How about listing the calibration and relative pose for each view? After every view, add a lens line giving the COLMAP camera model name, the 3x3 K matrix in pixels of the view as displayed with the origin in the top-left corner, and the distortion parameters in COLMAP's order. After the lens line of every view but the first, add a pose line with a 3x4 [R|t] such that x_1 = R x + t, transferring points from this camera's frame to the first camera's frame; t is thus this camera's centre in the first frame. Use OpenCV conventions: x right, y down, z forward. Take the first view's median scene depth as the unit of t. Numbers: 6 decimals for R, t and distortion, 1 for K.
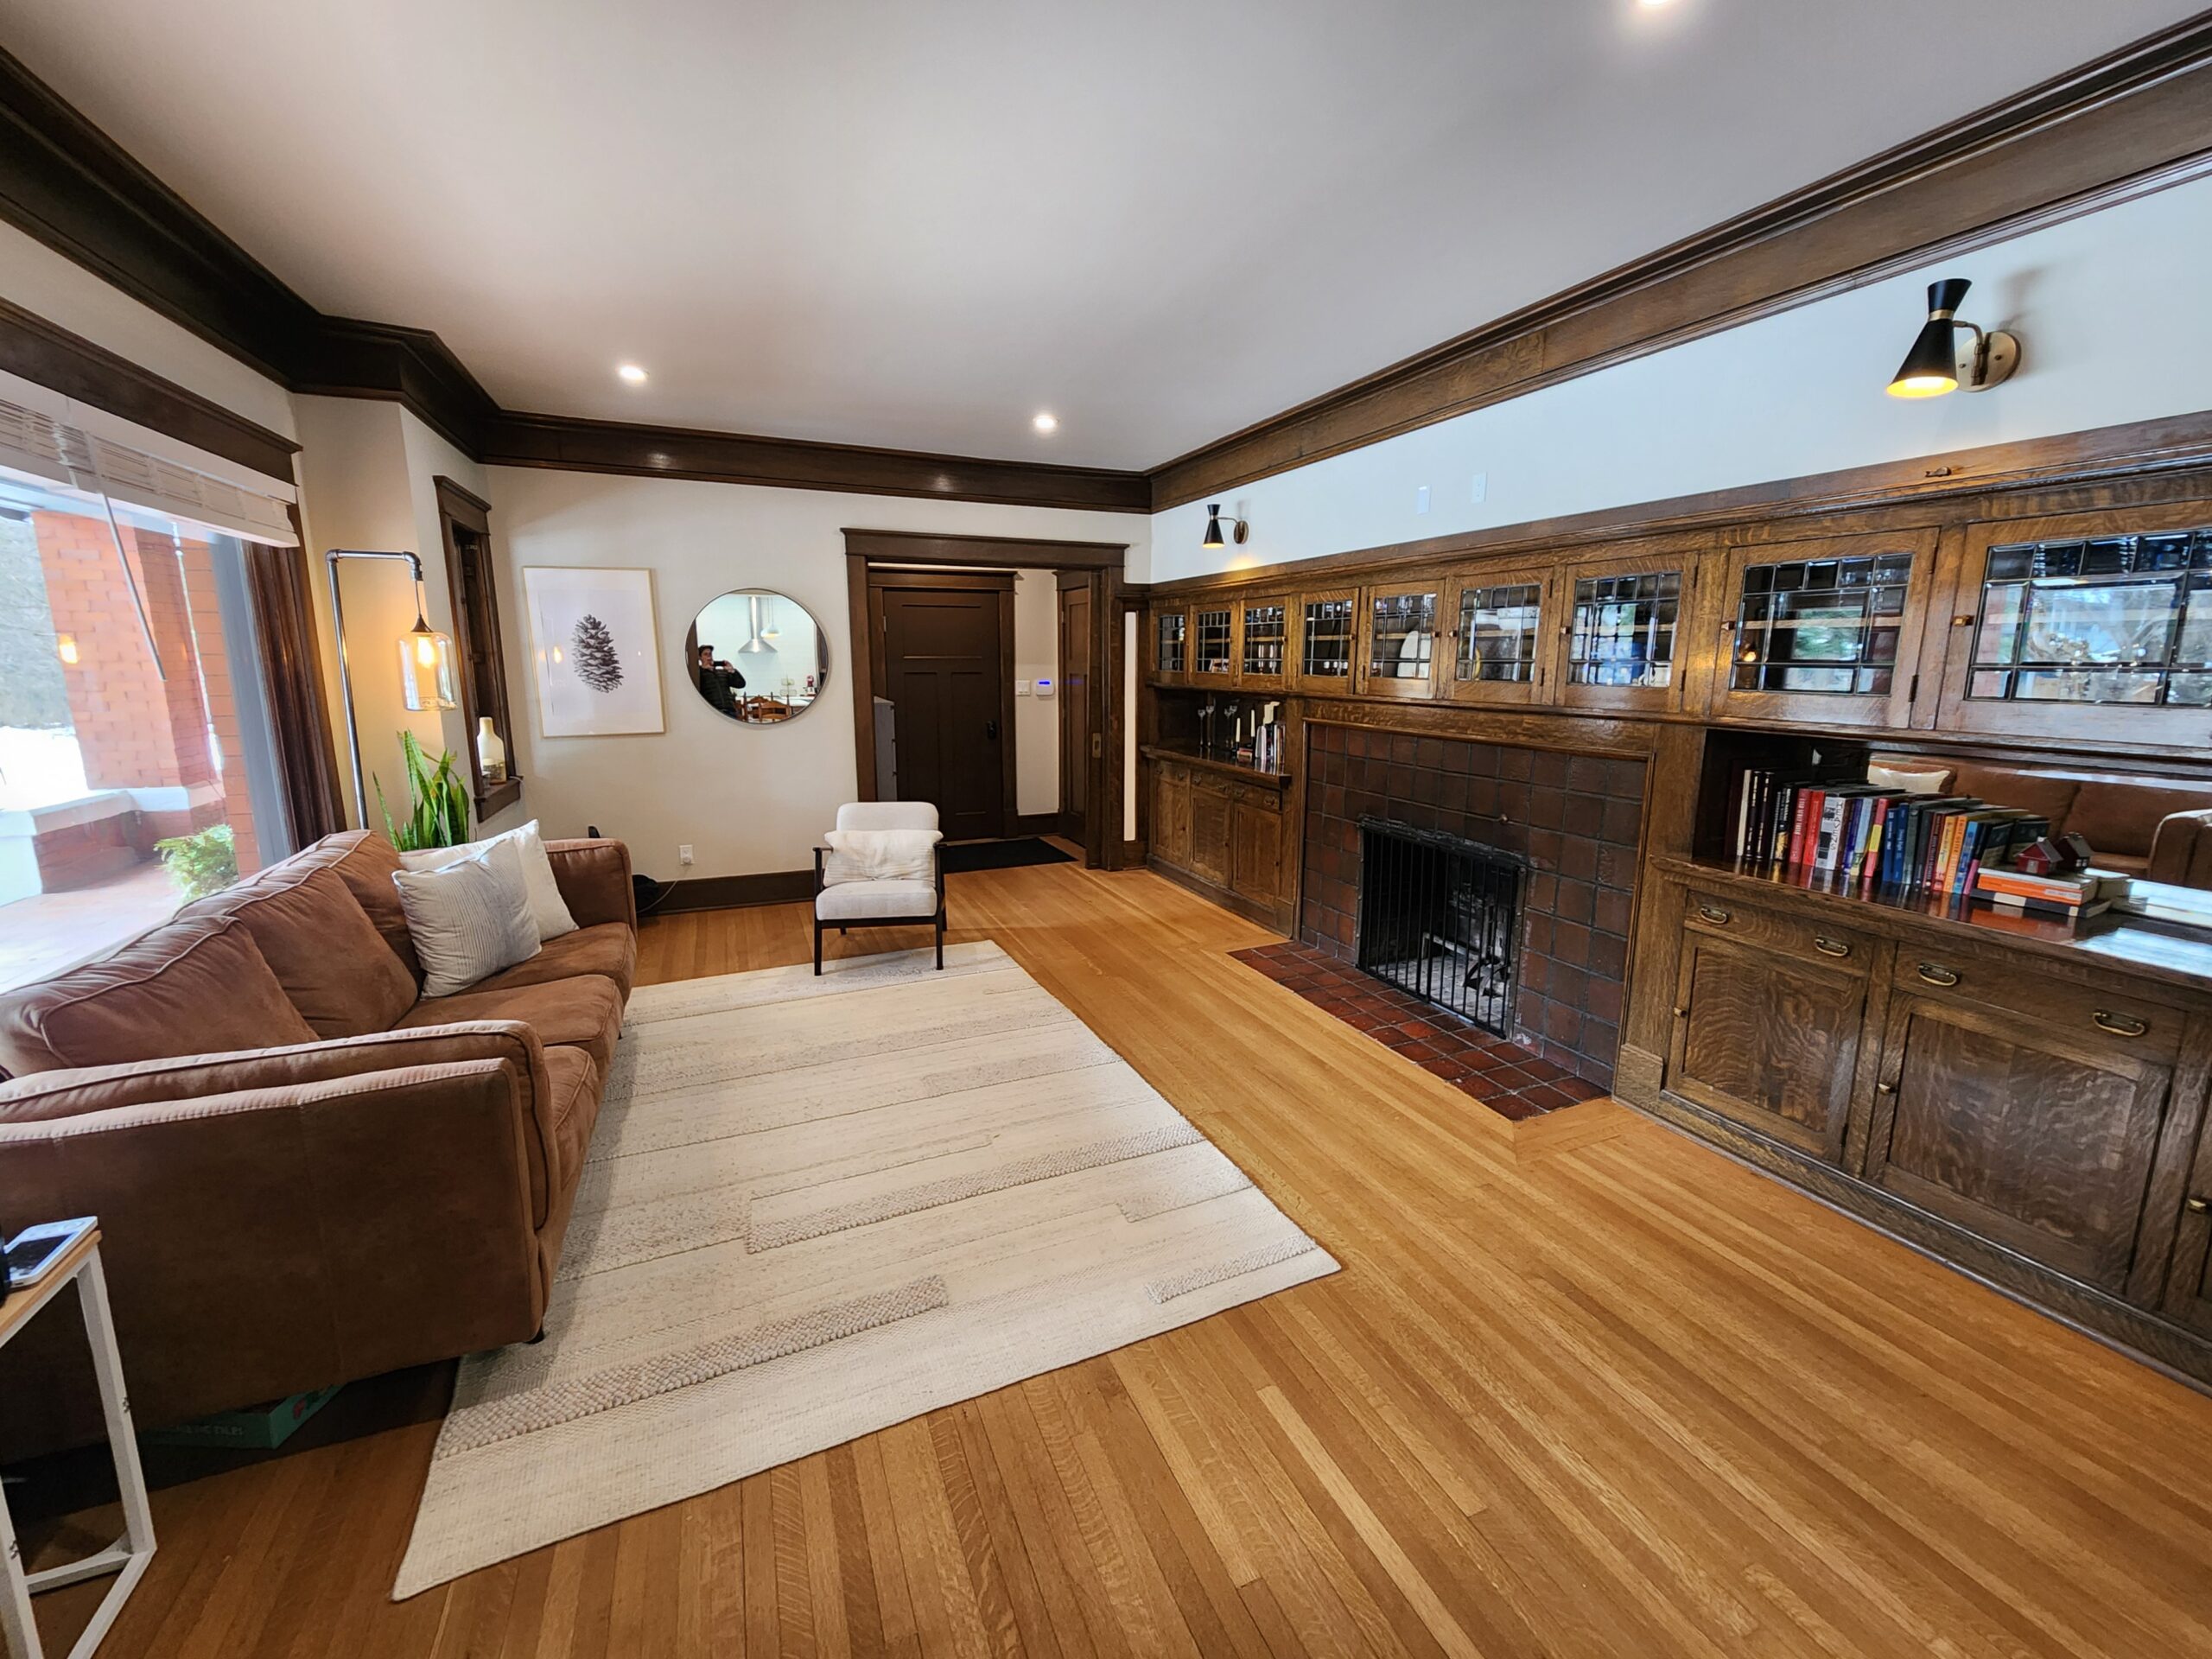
lens RADIAL K [[902.6, 0, 1107.3], [0, 902.6, 818.7], [0, 0, 1]] dist [-0.000080, -0.000992]
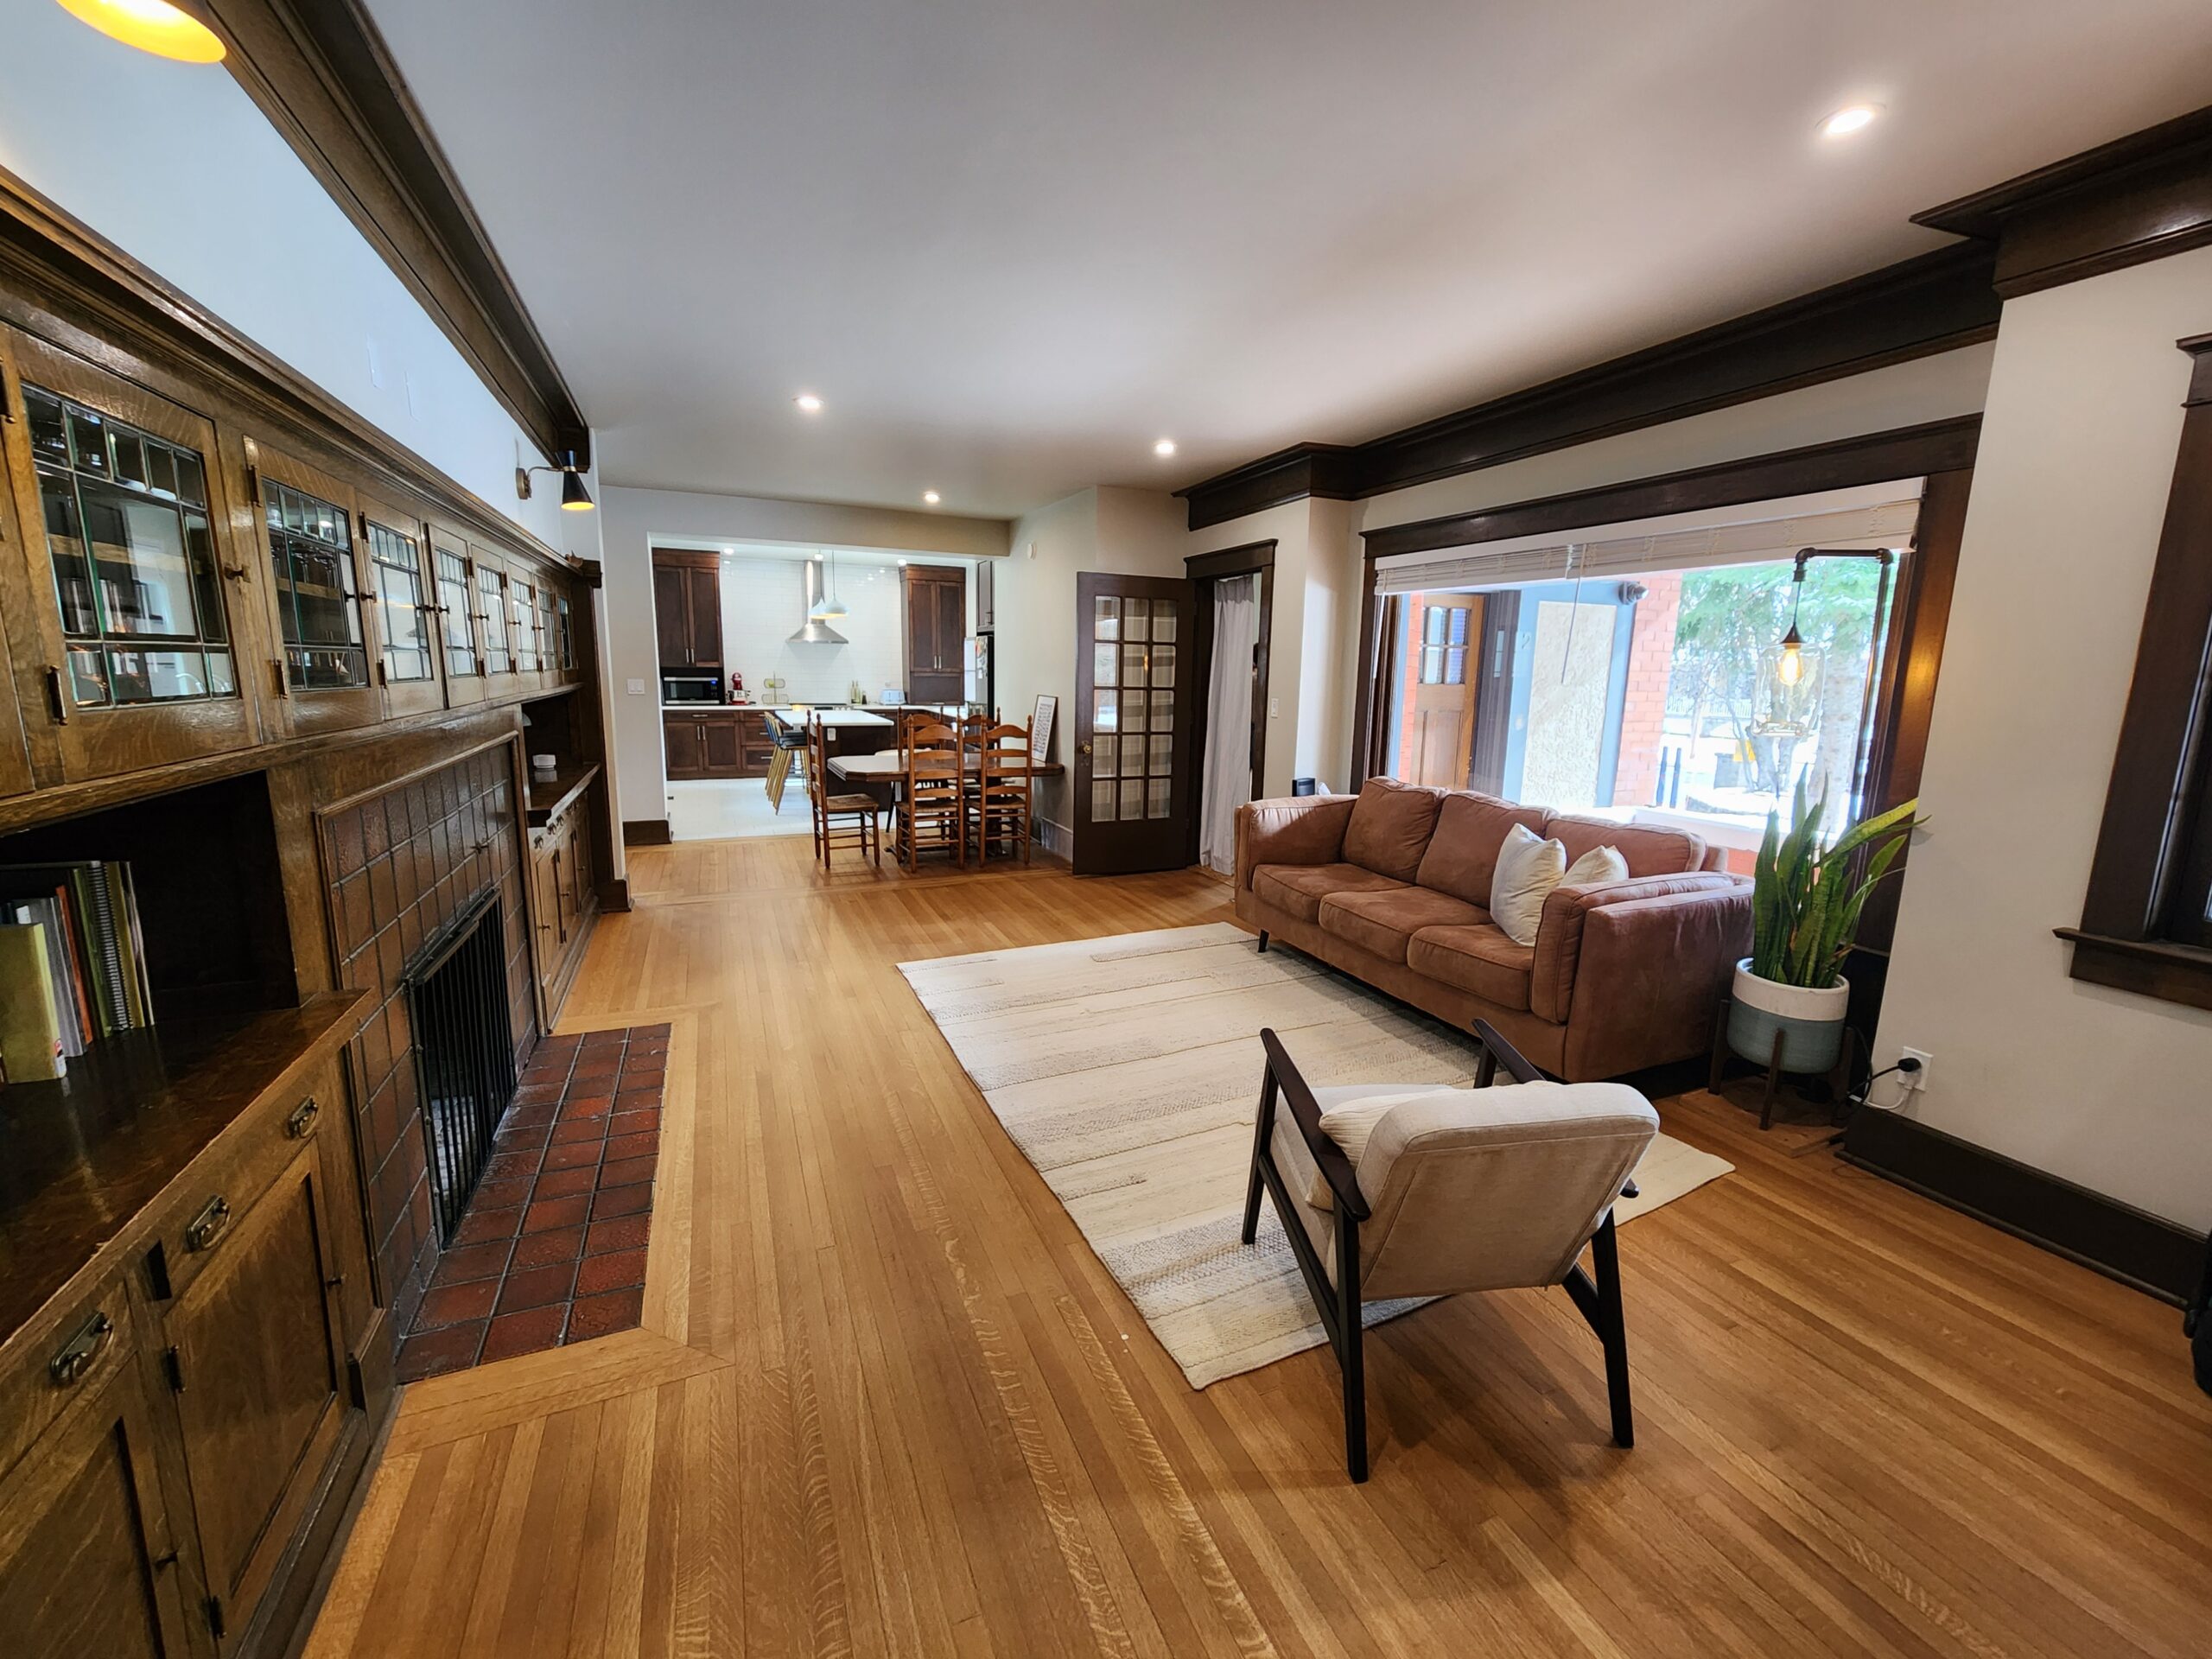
lens RADIAL K [[902.6, 0, 1115.7], [0, 902.6, 817.2], [0, 0, 1]] dist [-0.000080, -0.000992]
pose [[-0.999673, -0.018501, -0.017668, -0.119920], [-0.023397, 0.940515, 0.338945, -0.324586], [0.010347, 0.339248, -0.940640, 1.831805]]
